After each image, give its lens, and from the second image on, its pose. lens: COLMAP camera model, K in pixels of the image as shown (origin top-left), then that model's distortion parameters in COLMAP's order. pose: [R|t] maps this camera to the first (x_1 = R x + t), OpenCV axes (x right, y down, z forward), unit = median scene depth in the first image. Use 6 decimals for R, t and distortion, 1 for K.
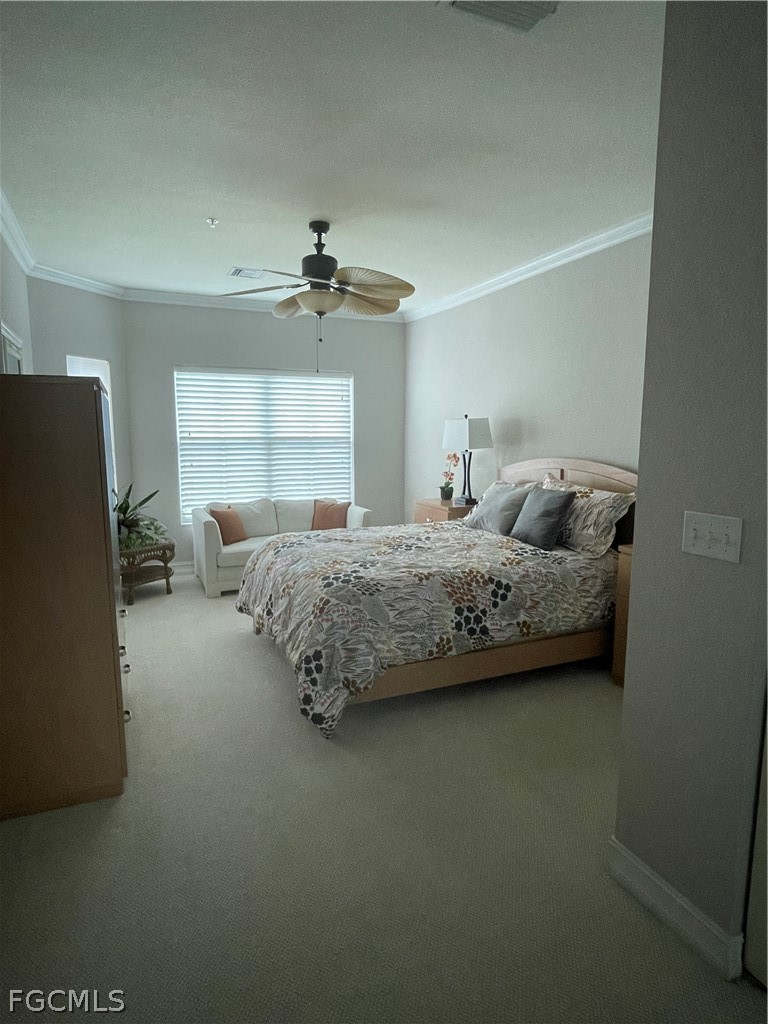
lens RADIAL K [[592.7, 0, 384.0], [0, 592.7, 513.4], [0, 0, 1]] dist [-0.002553, 0.001516]
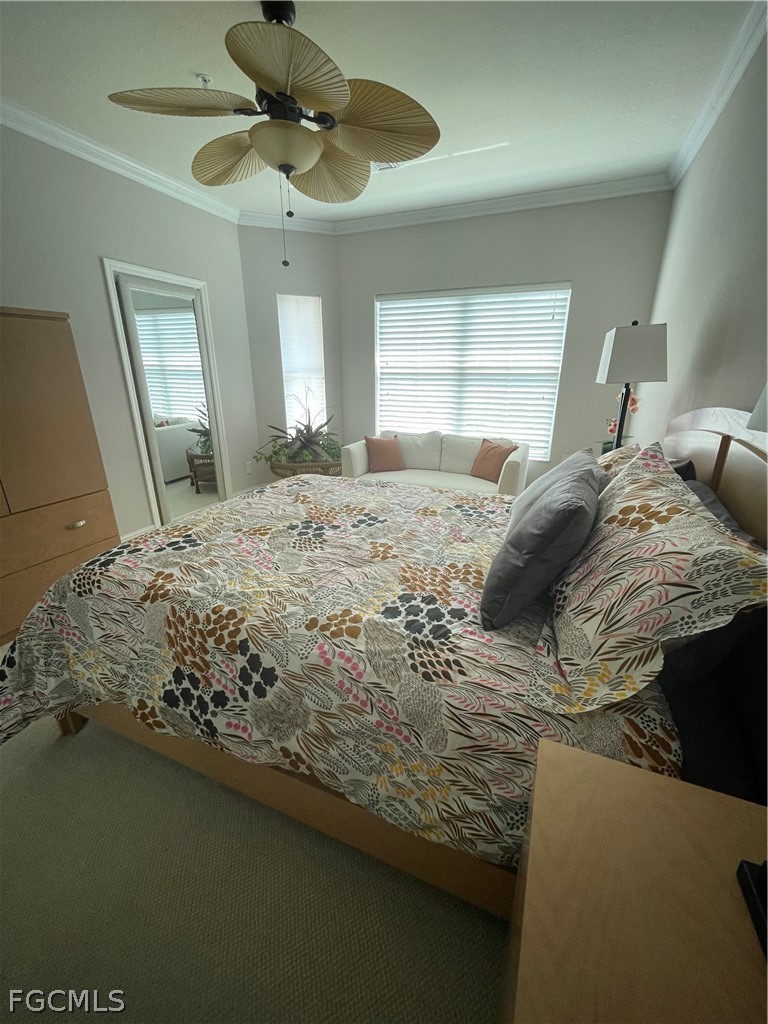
lens RADIAL K [[413.4, 0, 384.1], [0, 413.4, 511.7], [0, 0, 1]] dist [-0.003454, -0.000111]
pose [[0.683630, 0.239771, -0.689319, 0.442186], [-0.102808, 0.966713, 0.234300, -0.085460], [0.722552, -0.089307, 0.685524, 0.799559]]
